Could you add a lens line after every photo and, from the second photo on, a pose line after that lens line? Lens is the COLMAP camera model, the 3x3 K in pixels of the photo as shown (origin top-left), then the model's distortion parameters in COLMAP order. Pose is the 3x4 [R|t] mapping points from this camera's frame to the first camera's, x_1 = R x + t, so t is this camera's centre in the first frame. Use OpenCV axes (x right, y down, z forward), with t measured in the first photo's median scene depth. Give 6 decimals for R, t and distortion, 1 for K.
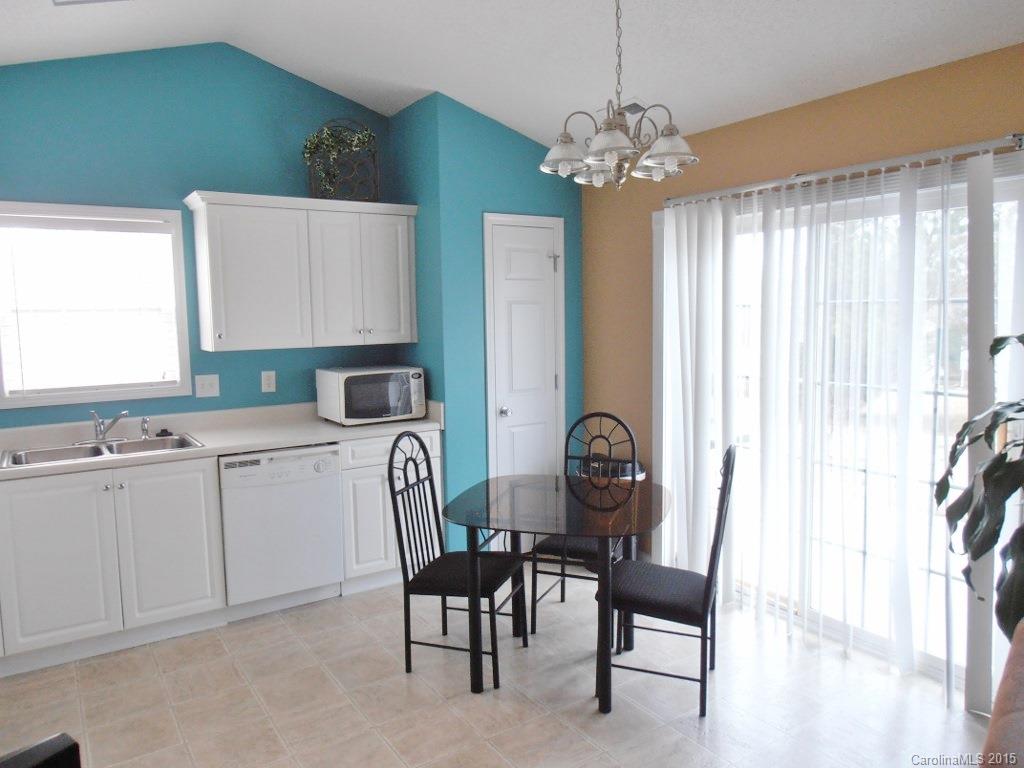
lens RADIAL K [[721.3, 0, 512.0], [0, 721.3, 384.0], [0, 0, 1]] dist [0.001583, -0.000762]
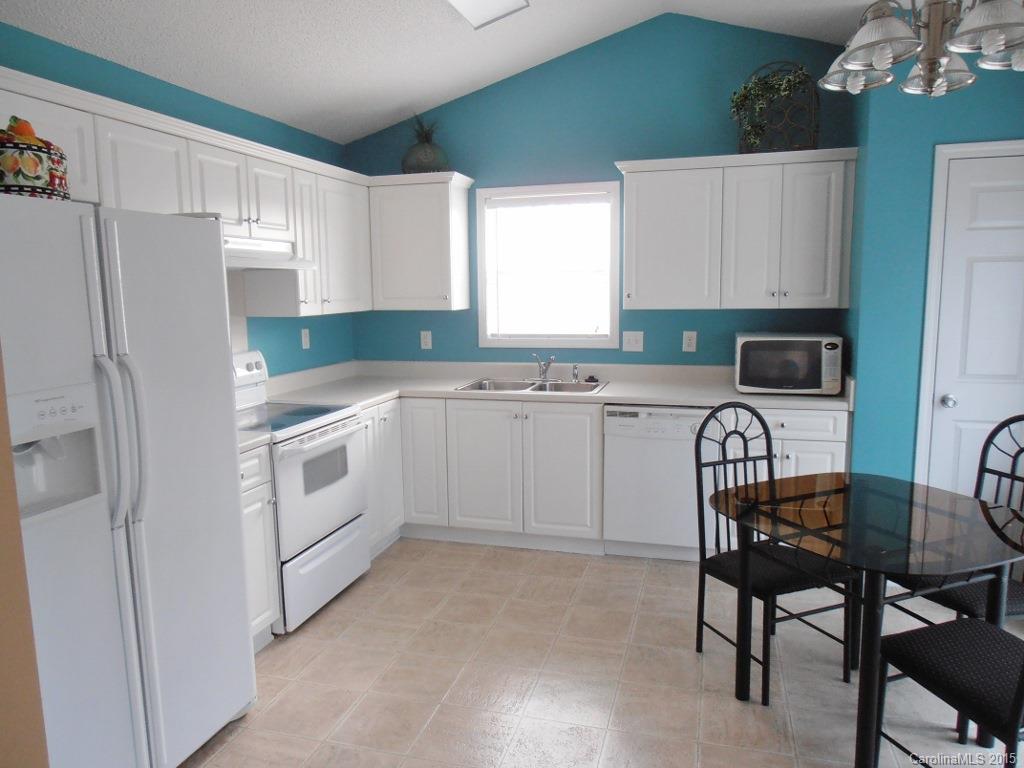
lens RADIAL K [[716.6, 0, 512.0], [0, 716.6, 384.0], [0, 0, 1]] dist [-0.012652, -0.000730]
pose [[0.659587, 0.111159, -0.743363, 0.293690], [-0.071584, 0.993798, 0.085091, -0.013152], [0.748212, -0.002912, 0.663453, 0.154223]]
